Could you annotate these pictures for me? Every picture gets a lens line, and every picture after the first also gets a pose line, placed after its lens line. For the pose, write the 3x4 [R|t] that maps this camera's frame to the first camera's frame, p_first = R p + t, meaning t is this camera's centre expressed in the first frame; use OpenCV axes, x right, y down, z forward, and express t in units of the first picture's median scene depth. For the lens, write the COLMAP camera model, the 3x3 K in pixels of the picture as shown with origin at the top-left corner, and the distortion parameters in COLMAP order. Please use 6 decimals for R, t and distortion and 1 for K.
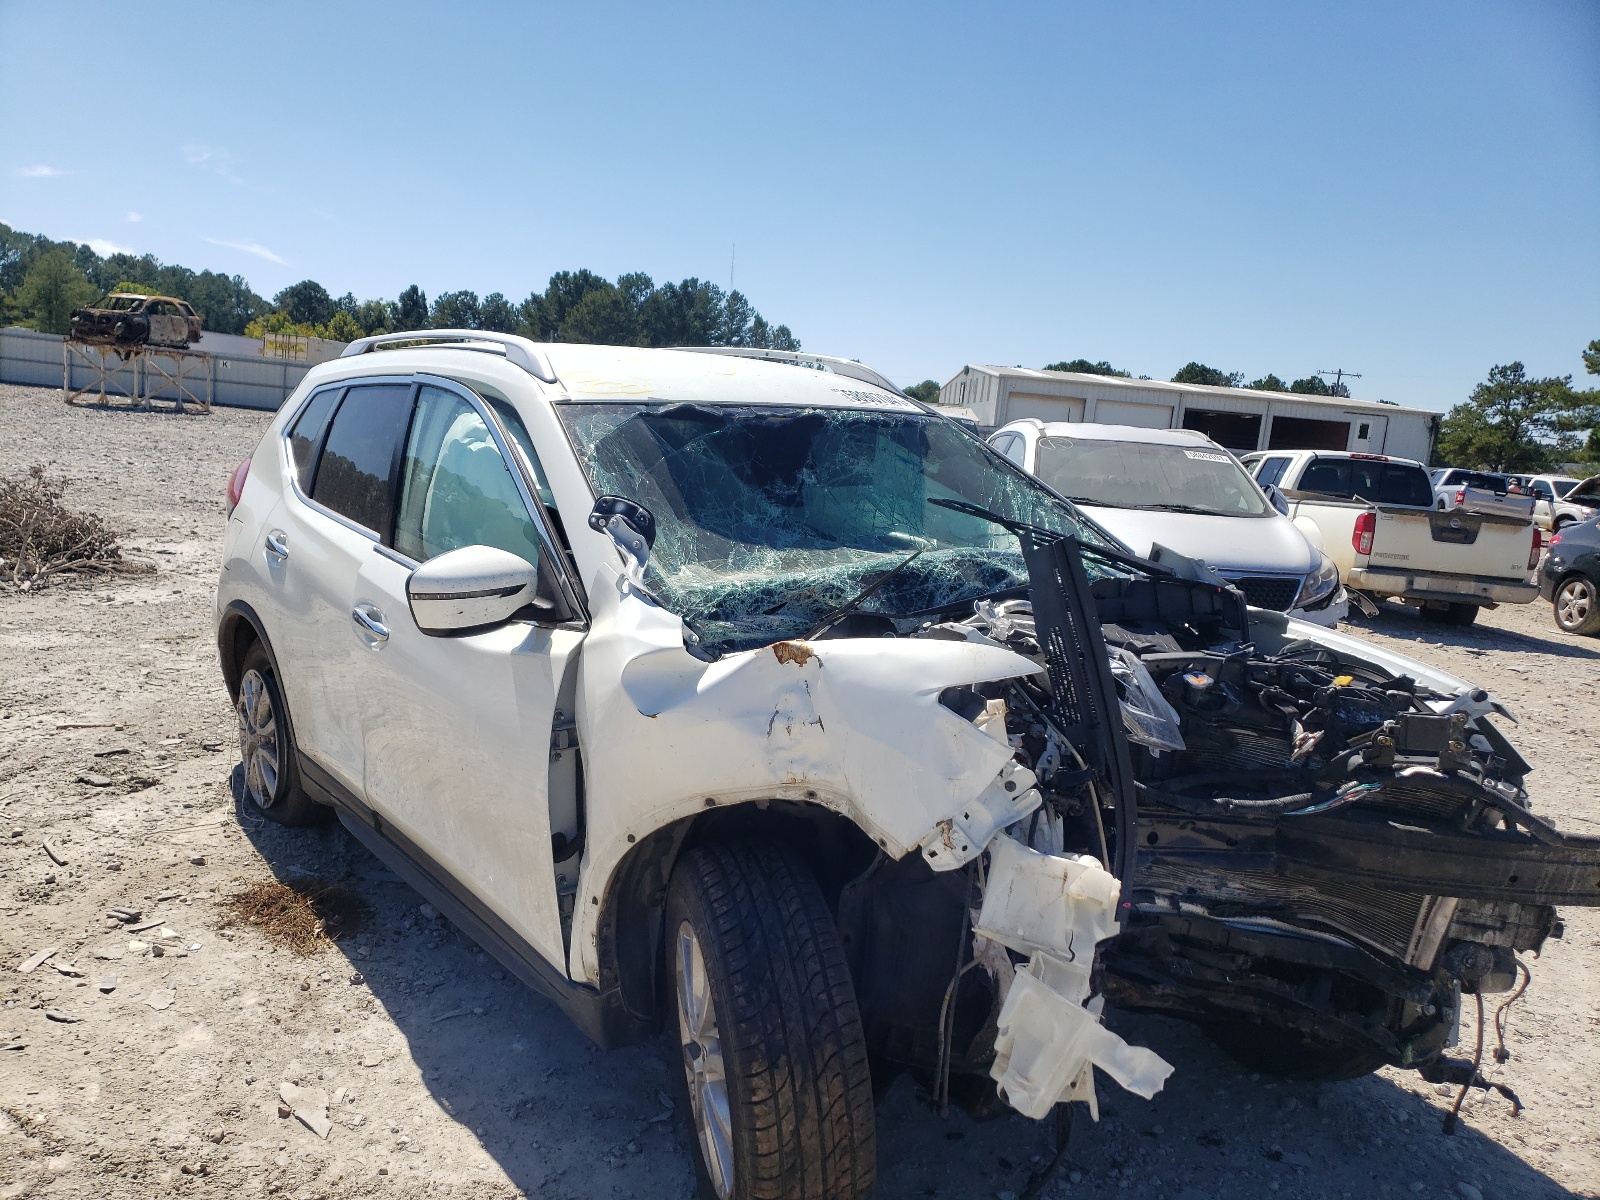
lens RADIAL K [[1275.6, 0, 760.0], [0, 1275.6, 606.4], [0, 0, 1]] dist [0.024382, -0.004501]
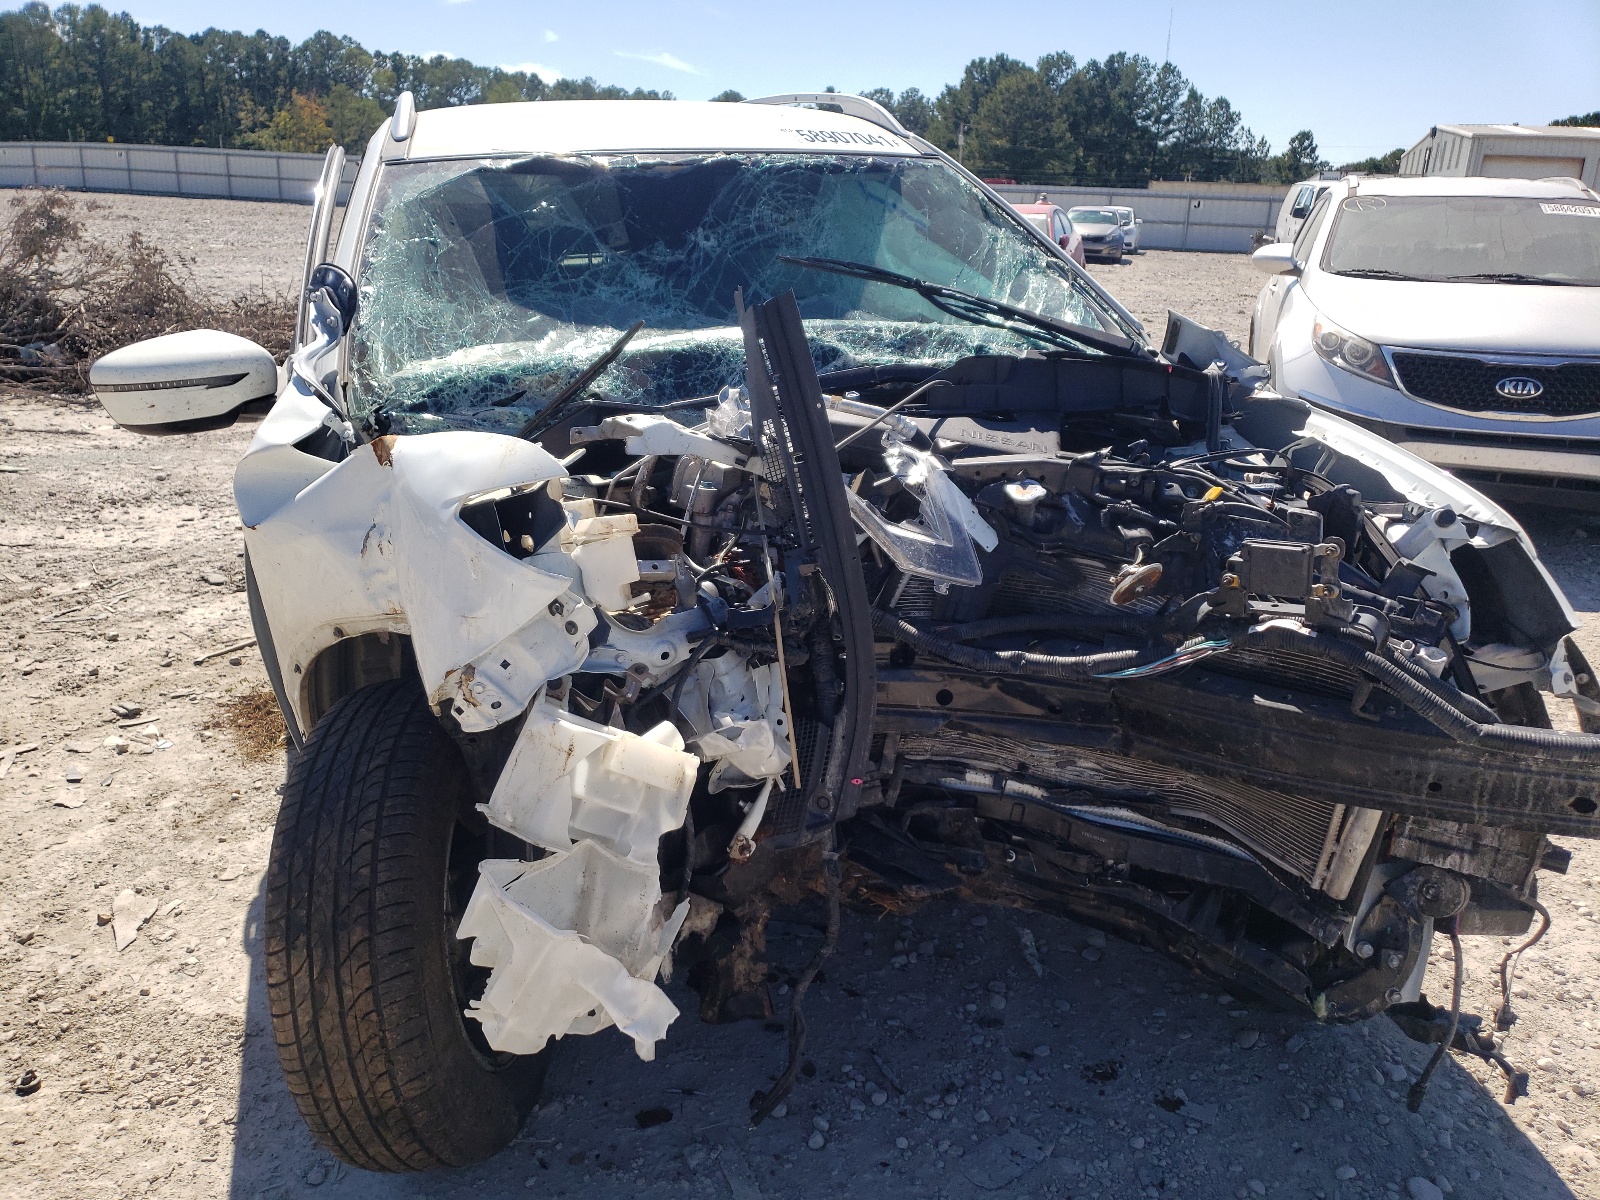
lens RADIAL K [[1282.9, 0, 785.3], [0, 1282.9, 600.9], [0, 0, 1]] dist [0.042924, -0.032503]
pose [[0.956038, 0.034294, -0.291230, 0.422392], [0.007311, 0.990042, 0.140583, 0.015175], [0.293151, -0.136532, 0.946267, 0.248721]]
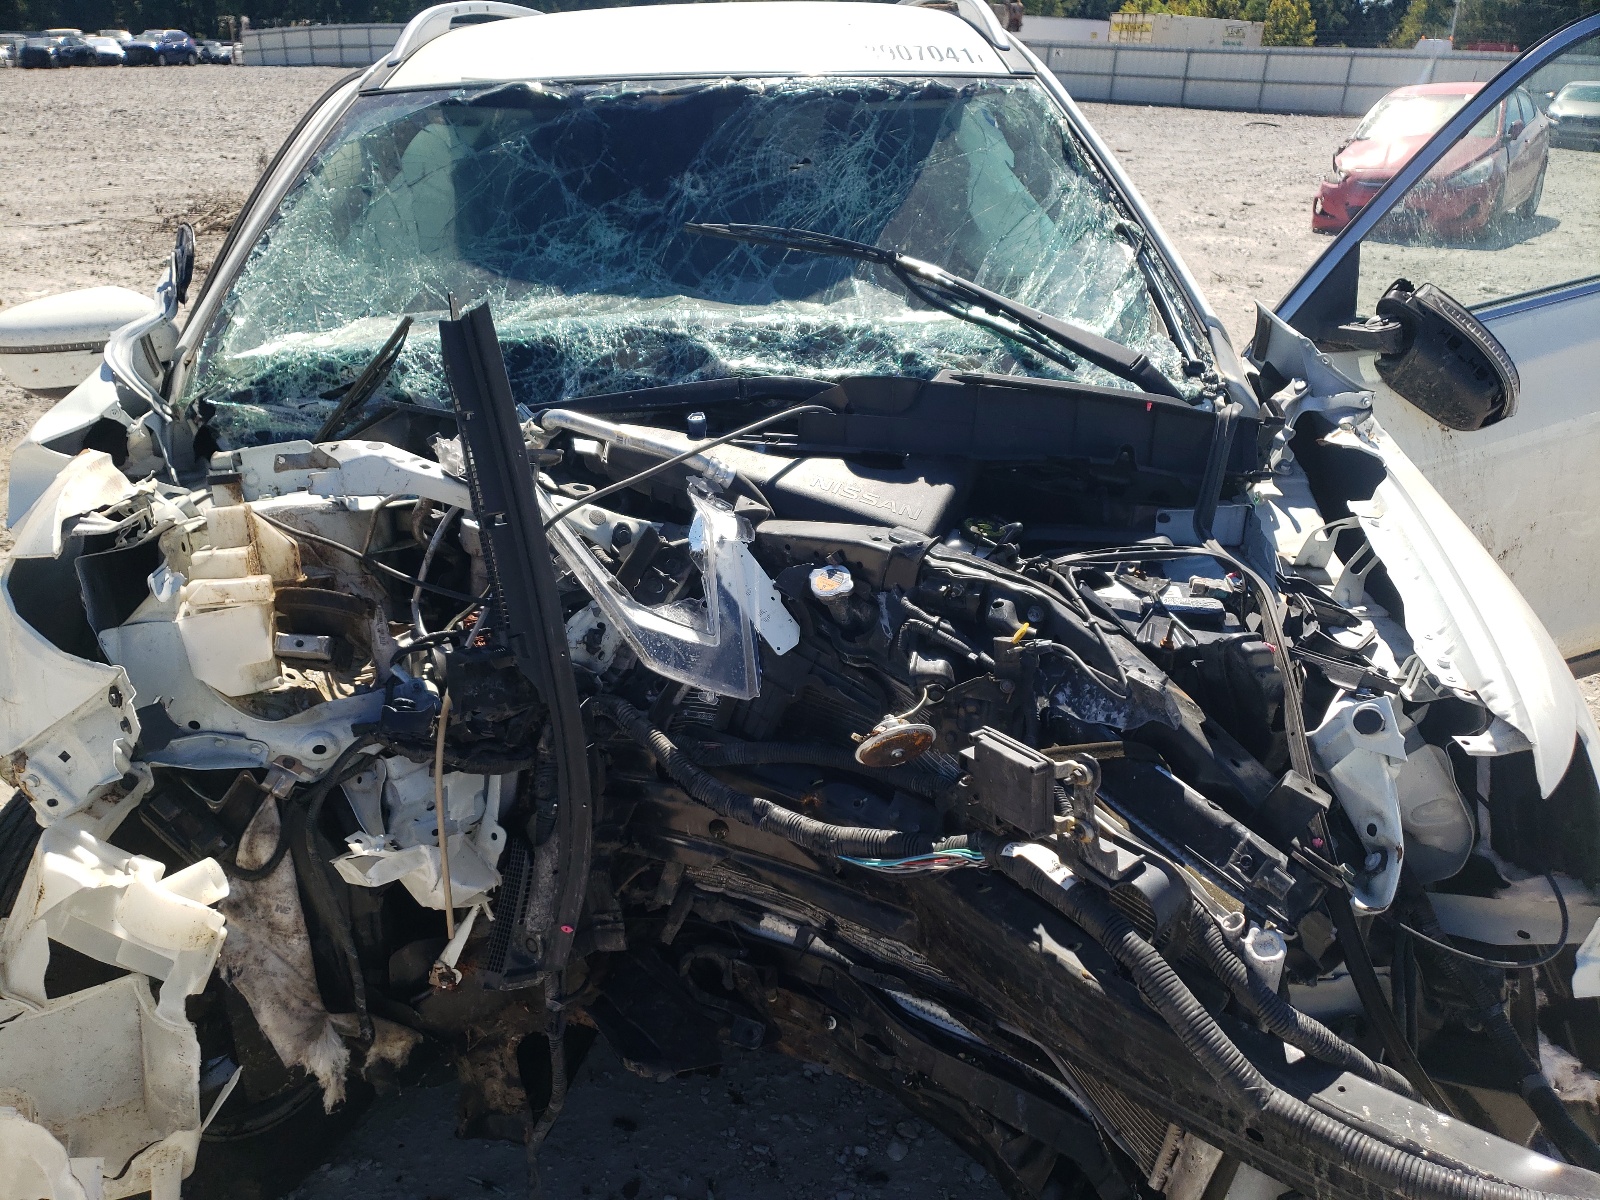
lens RADIAL K [[1275.6, 0, 781.0], [0, 1275.6, 620.7], [0, 0, 1]] dist [0.024382, -0.004501]
pose [[0.814309, 0.172045, -0.554348, 0.622314], [-0.037467, 0.968650, 0.245588, -0.057947], [0.579222, -0.179215, 0.795226, 0.546312]]
